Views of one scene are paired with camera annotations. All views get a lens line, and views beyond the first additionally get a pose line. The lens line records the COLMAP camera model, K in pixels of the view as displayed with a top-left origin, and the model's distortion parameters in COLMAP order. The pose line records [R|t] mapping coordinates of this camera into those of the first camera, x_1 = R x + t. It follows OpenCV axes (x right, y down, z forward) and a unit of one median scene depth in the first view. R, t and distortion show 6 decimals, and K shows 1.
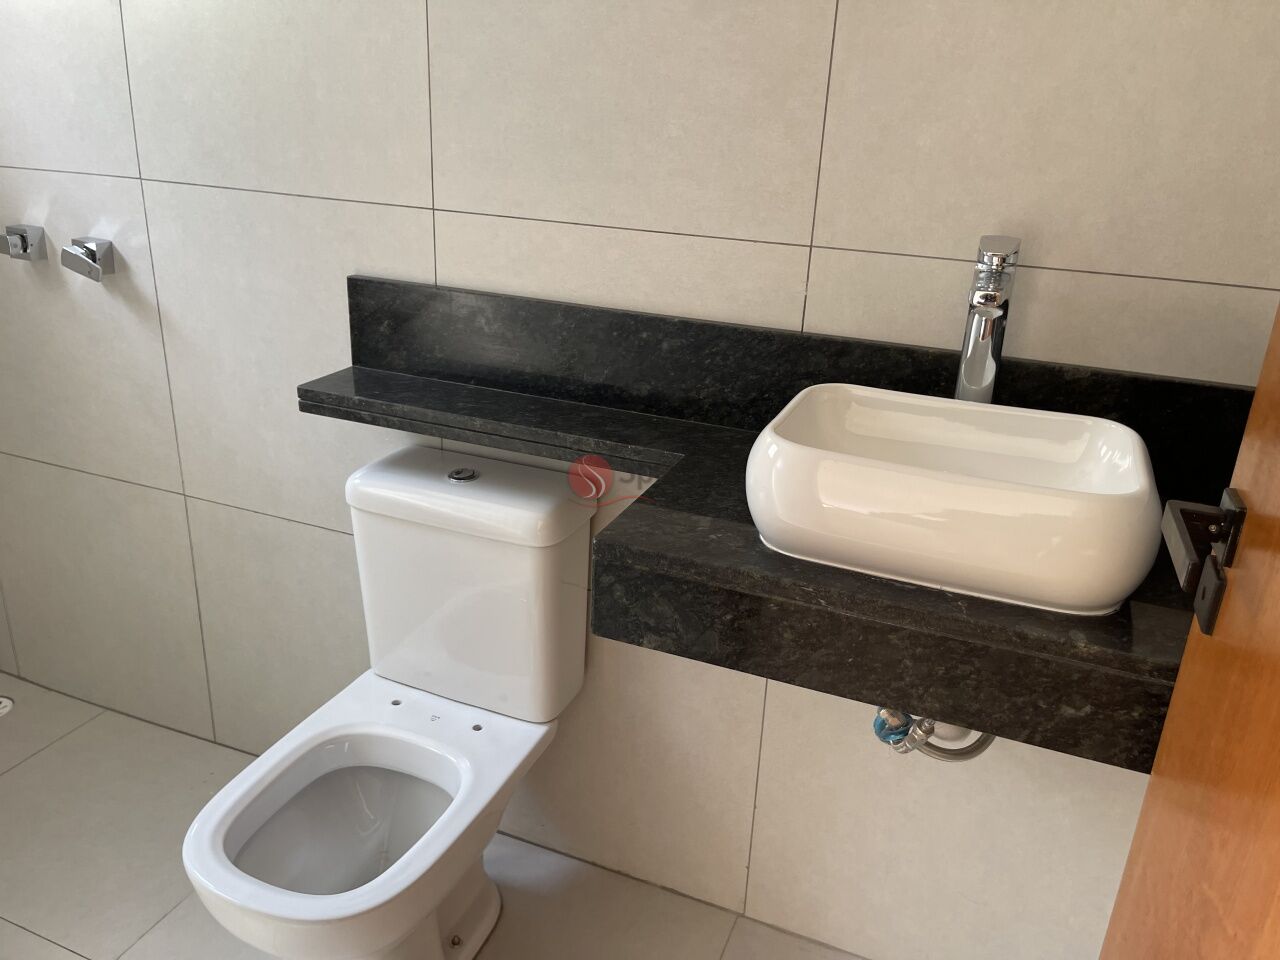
lens RADIAL K [[973.4, 0, 641.0], [0, 973.4, 462.2], [0, 0, 1]] dist [0.114638, -0.149715]
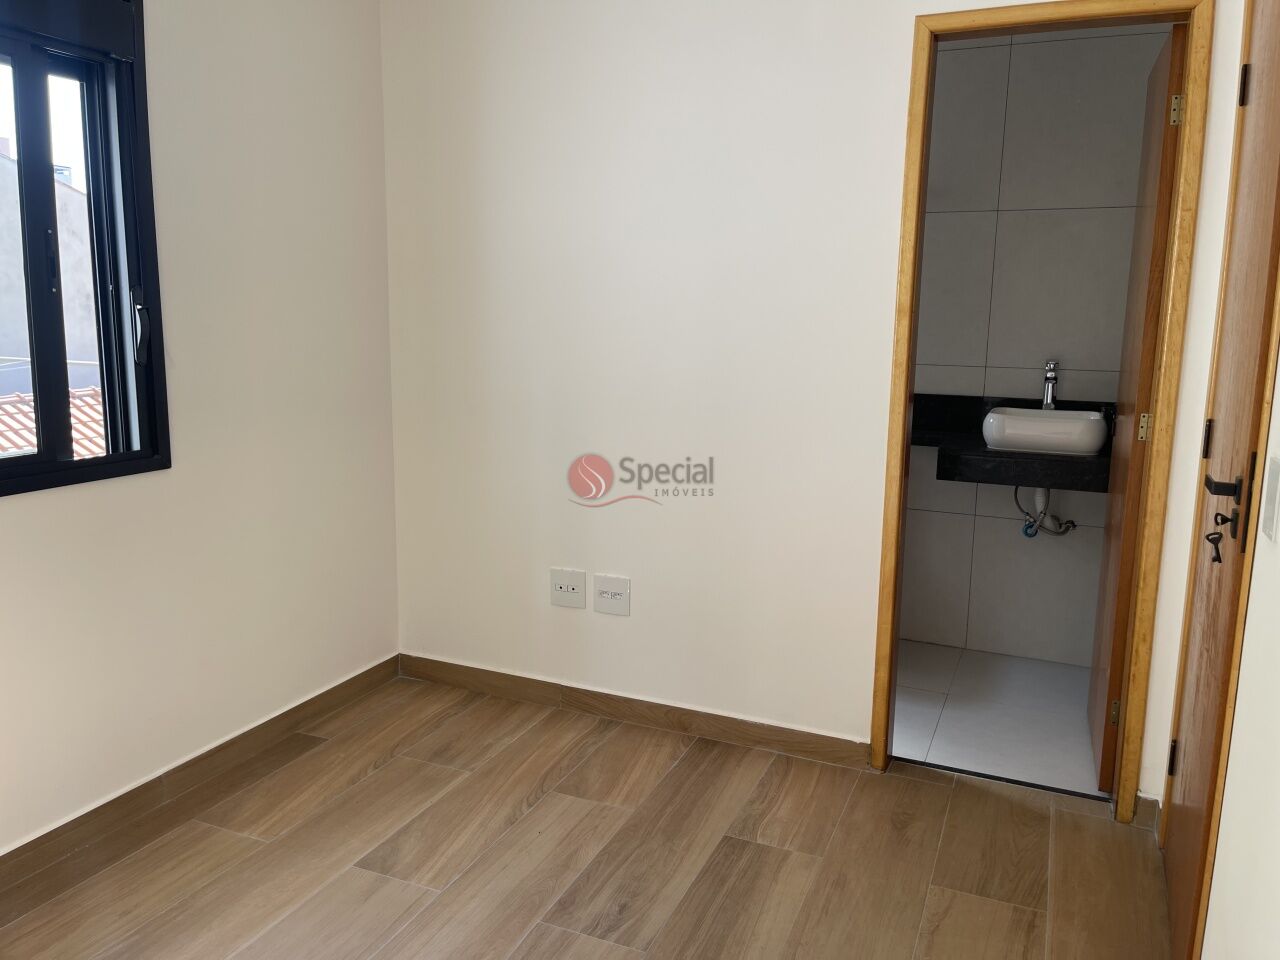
lens RADIAL K [[973.4, 0, 641.0], [0, 973.4, 462.2], [0, 0, 1]] dist [0.114638, -0.149715]
pose [[0.998985, -0.021098, -0.039786, -0.800691], [0.012620, 0.979221, -0.202403, 0.693134], [0.043230, 0.201695, 0.978494, -2.007531]]
